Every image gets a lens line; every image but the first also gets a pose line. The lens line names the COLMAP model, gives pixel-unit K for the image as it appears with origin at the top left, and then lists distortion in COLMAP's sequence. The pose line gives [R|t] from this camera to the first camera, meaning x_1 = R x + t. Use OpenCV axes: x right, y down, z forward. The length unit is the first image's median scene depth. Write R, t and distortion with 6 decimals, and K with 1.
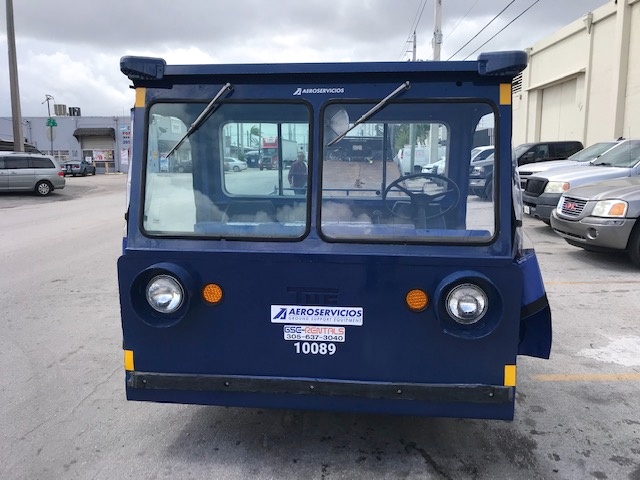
lens RADIAL K [[523.7, 0, 317.9], [0, 523.7, 239.1], [0, 0, 1]] dist [0.029611, -0.013141]
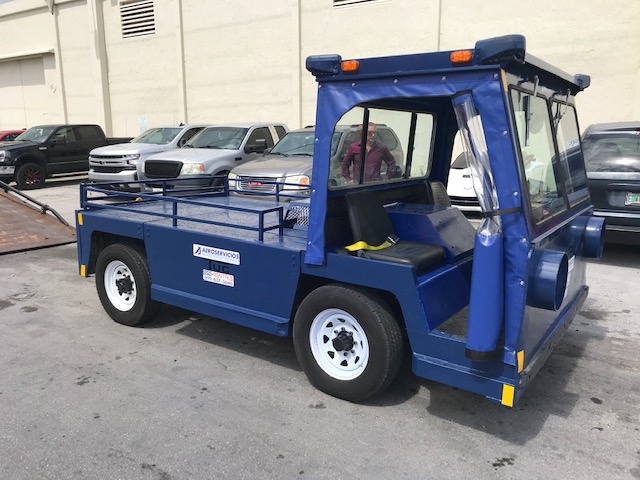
lens RADIAL K [[523.7, 0, 317.9], [0, 523.7, 239.1], [0, 0, 1]] dist [0.029611, -0.013141]
pose [[0.498472, -0.166362, 0.850794, -0.285700], [0.137289, 0.984178, 0.112008, -0.032153], [-0.855966, 0.060972, 0.513424, 0.175798]]
